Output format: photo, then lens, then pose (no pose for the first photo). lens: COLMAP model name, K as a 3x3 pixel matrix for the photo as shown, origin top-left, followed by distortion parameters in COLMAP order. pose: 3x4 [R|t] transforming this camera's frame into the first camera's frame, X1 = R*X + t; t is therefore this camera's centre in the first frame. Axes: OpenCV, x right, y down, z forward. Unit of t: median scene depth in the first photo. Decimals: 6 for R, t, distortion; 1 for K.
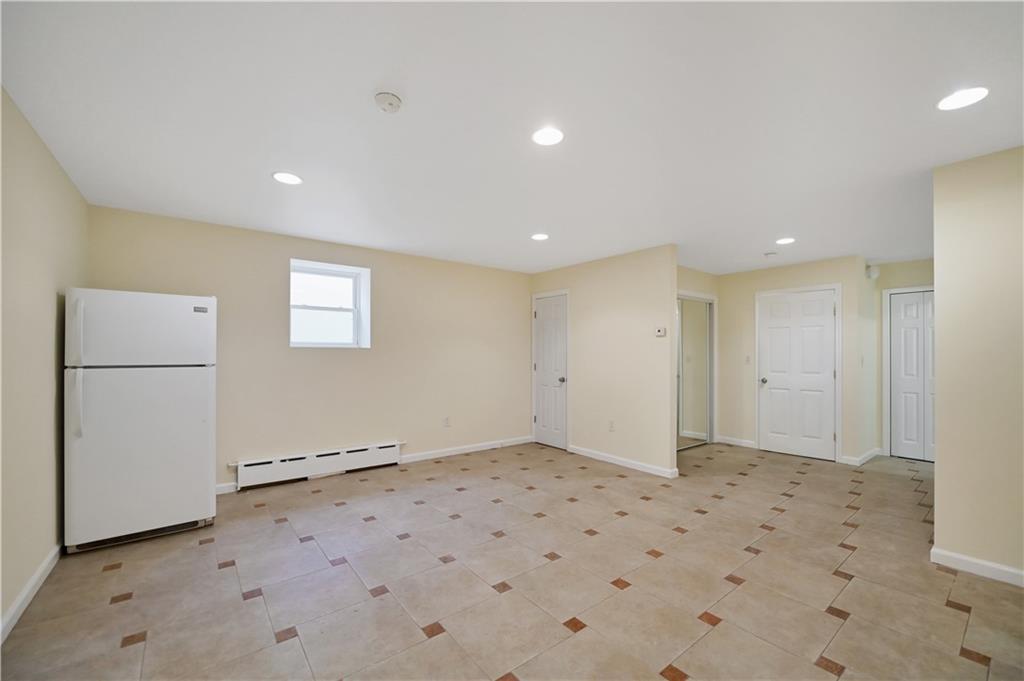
lens RADIAL K [[413.5, 0, 516.5], [0, 413.5, 348.6], [0, 0, 1]] dist [-0.007642, -0.000638]
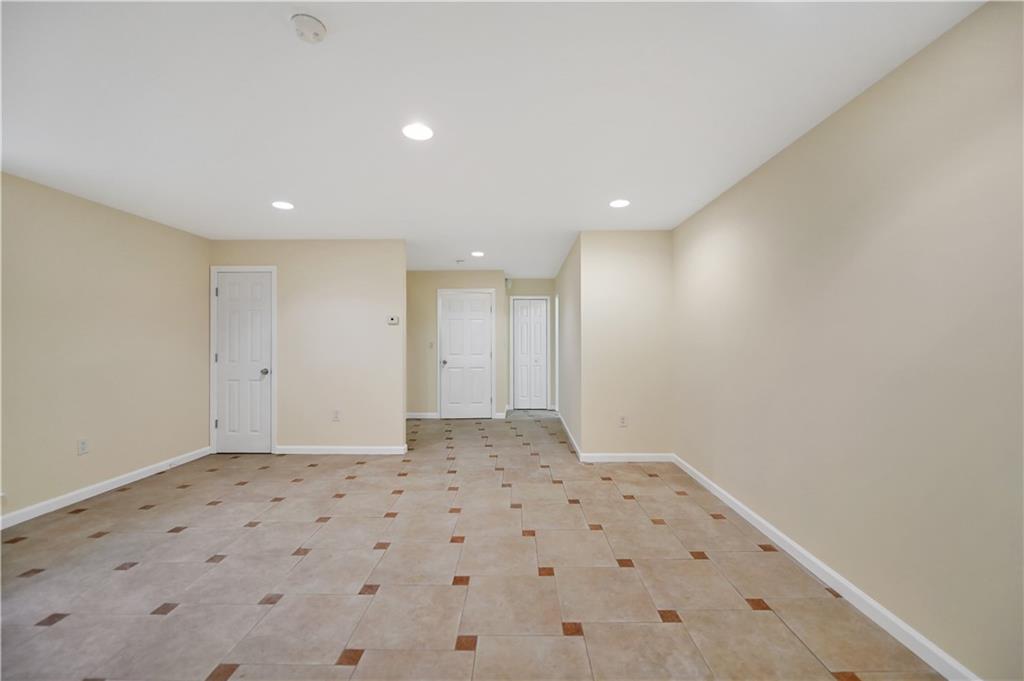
lens RADIAL K [[413.5, 0, 518.8], [0, 413.5, 334.3], [0, 0, 1]] dist [-0.007642, -0.000638]
pose [[0.621712, 0.007608, 0.783209, -0.312684], [-0.005530, 0.999971, -0.005324, -0.000029], [-0.783226, -0.001022, 0.621736, 0.083510]]
